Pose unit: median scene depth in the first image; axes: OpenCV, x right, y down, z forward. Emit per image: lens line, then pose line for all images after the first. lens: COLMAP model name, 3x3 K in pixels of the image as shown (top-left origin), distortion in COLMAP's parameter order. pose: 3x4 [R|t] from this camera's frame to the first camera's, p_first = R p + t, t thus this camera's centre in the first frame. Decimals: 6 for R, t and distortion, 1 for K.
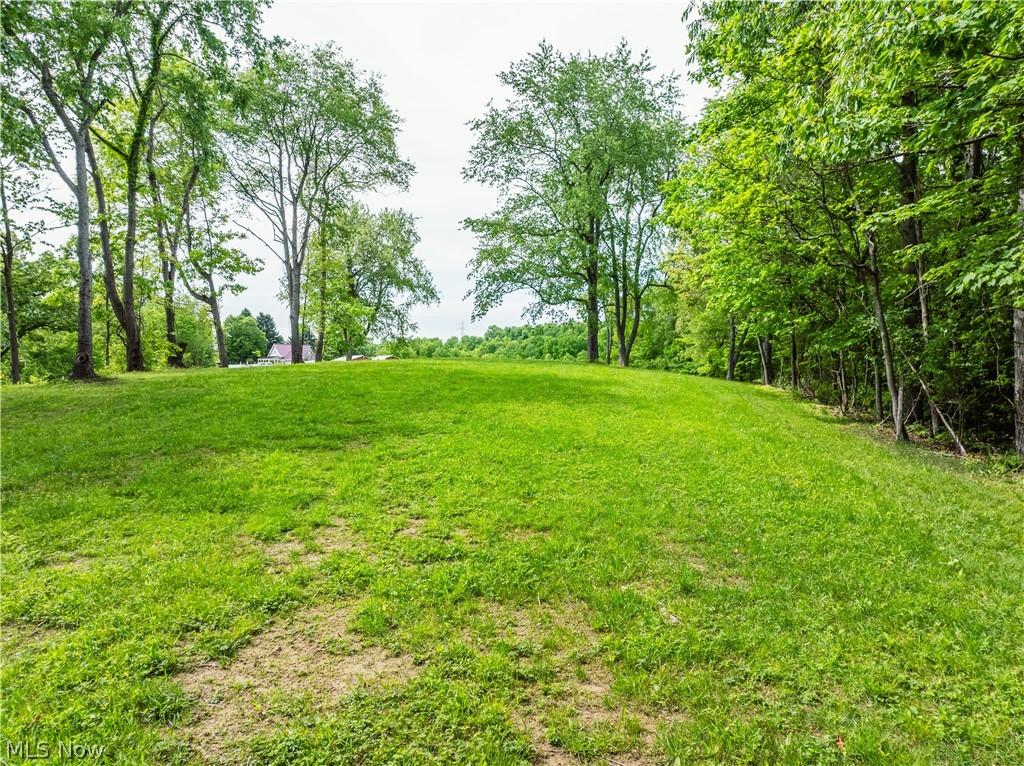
lens RADIAL K [[719.8, 0, 510.4], [0, 719.8, 381.2], [0, 0, 1]] dist [-0.043065, 0.012705]
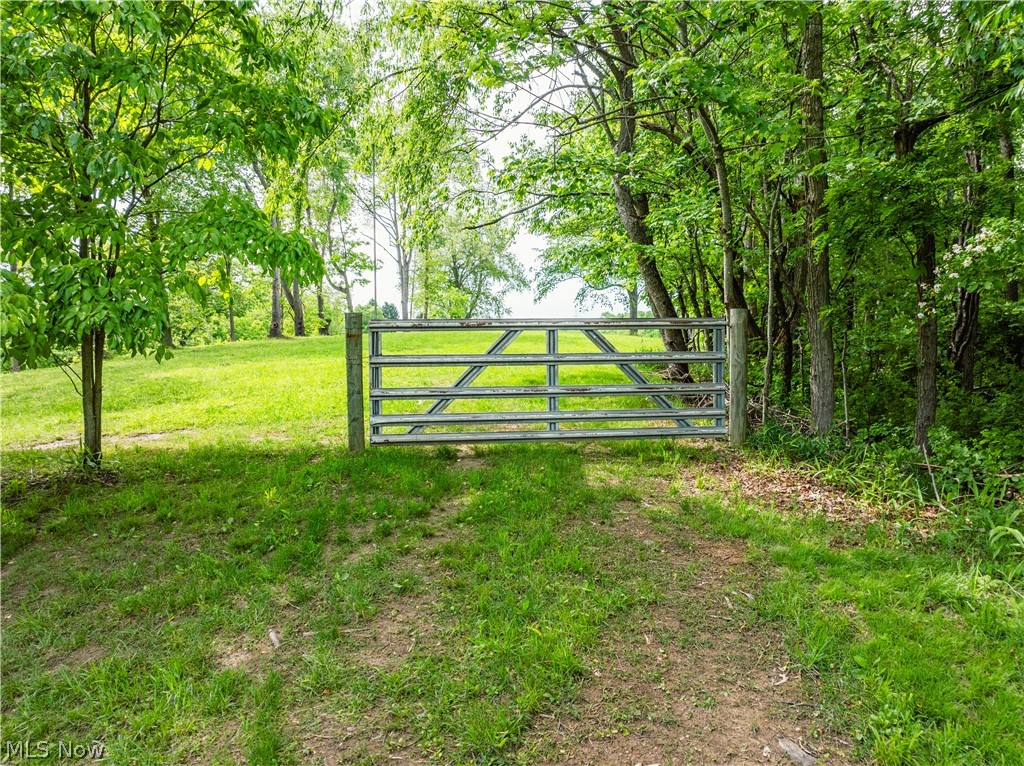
lens RADIAL K [[719.8, 0, 513.6], [0, 719.8, 382.8], [0, 0, 1]] dist [-0.043065, 0.012705]
pose [[0.986926, 0.003672, -0.161134, 0.120336], [-0.000666, 0.999825, 0.018708, 0.037319], [0.161175, -0.018356, 0.986755, -0.306630]]
